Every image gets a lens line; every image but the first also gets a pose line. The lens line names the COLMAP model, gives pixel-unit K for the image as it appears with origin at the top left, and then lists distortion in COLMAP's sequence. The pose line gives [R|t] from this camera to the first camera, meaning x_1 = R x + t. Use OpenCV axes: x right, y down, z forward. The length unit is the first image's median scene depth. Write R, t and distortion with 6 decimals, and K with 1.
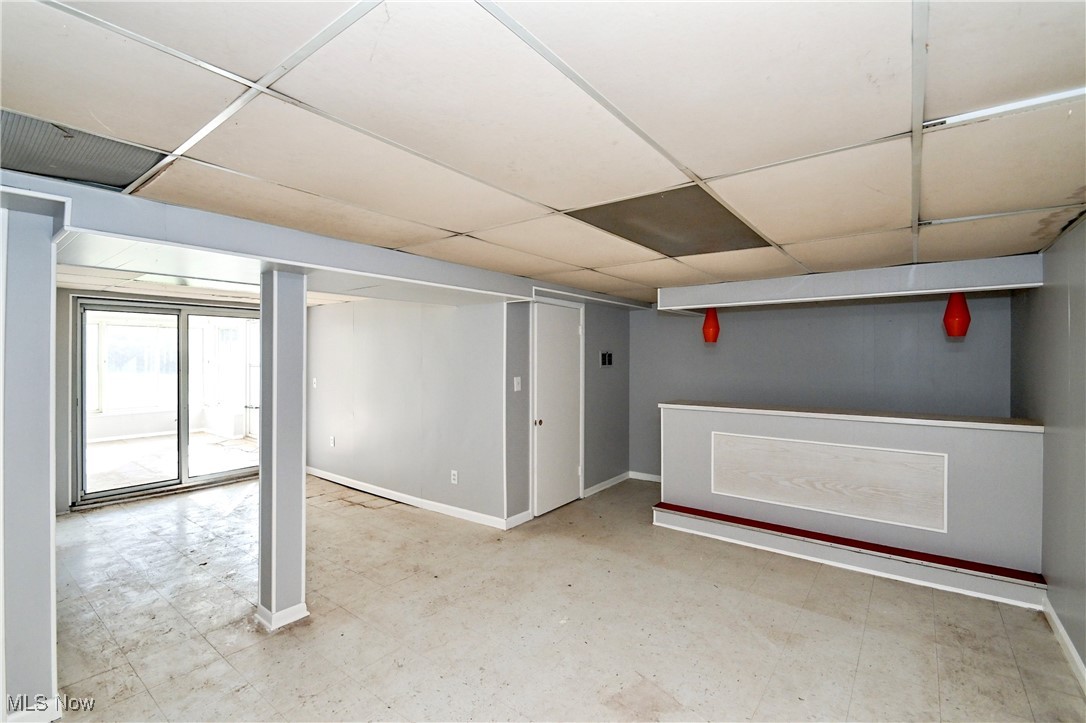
lens RADIAL K [[477.9, 0, 543.0], [0, 477.9, 361.5], [0, 0, 1]] dist [0.000419, -0.012326]
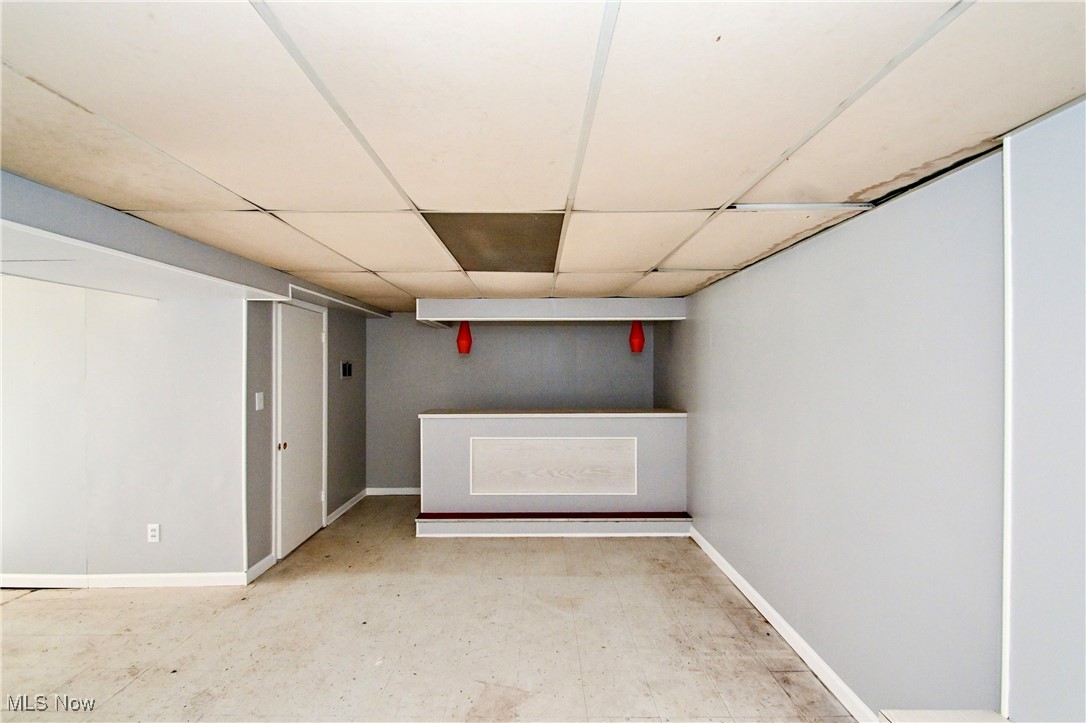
lens RADIAL K [[472.6, 0, 542.9], [0, 472.6, 370.7], [0, 0, 1]] dist [0.003102, -0.010722]
pose [[0.786022, -0.007627, 0.618151, -0.181478], [0.007885, 0.999966, 0.002312, -0.003281], [-0.618148, 0.003056, 0.786056, 0.074992]]
